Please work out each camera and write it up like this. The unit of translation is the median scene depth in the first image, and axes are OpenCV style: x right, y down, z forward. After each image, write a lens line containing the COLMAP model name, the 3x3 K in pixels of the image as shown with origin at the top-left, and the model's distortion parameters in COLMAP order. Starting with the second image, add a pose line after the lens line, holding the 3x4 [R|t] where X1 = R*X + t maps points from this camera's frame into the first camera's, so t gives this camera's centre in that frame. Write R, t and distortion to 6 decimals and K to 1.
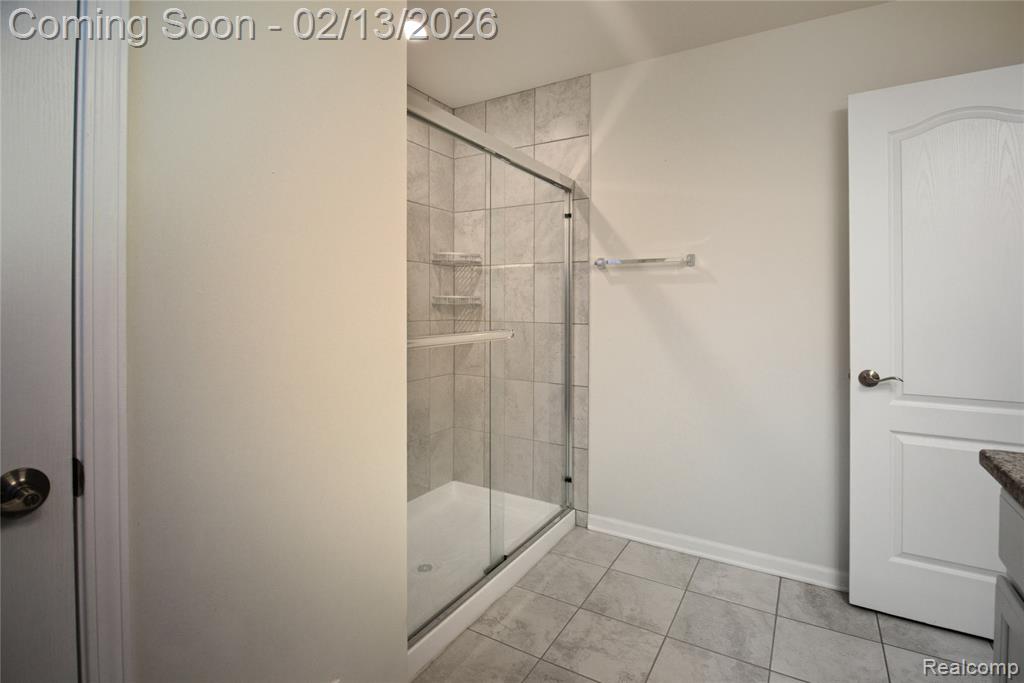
lens RADIAL K [[493.6, 0, 529.4], [0, 493.6, 306.0], [0, 0, 1]] dist [-0.000292, 0.000106]
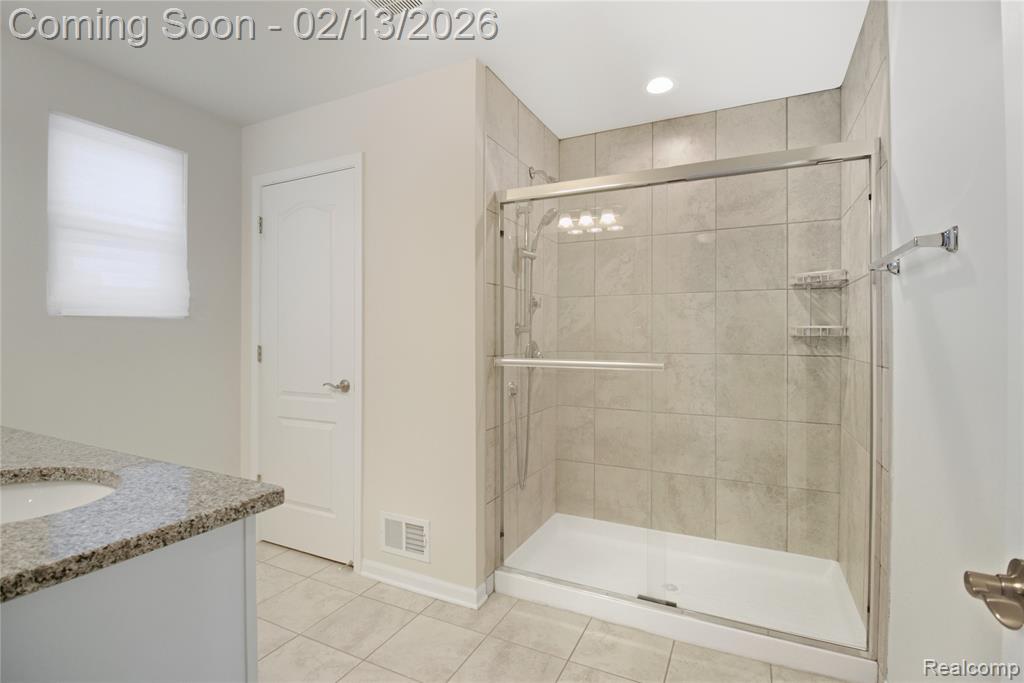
lens RADIAL K [[493.6, 0, 510.4], [0, 493.6, 340.4], [0, 0, 1]] dist [-0.000292, 0.000106]
pose [[0.068324, 0.006110, -0.997644, 0.648019], [-0.003719, 0.999976, 0.005869, 0.000523], [0.997656, 0.003309, 0.068345, 0.469755]]
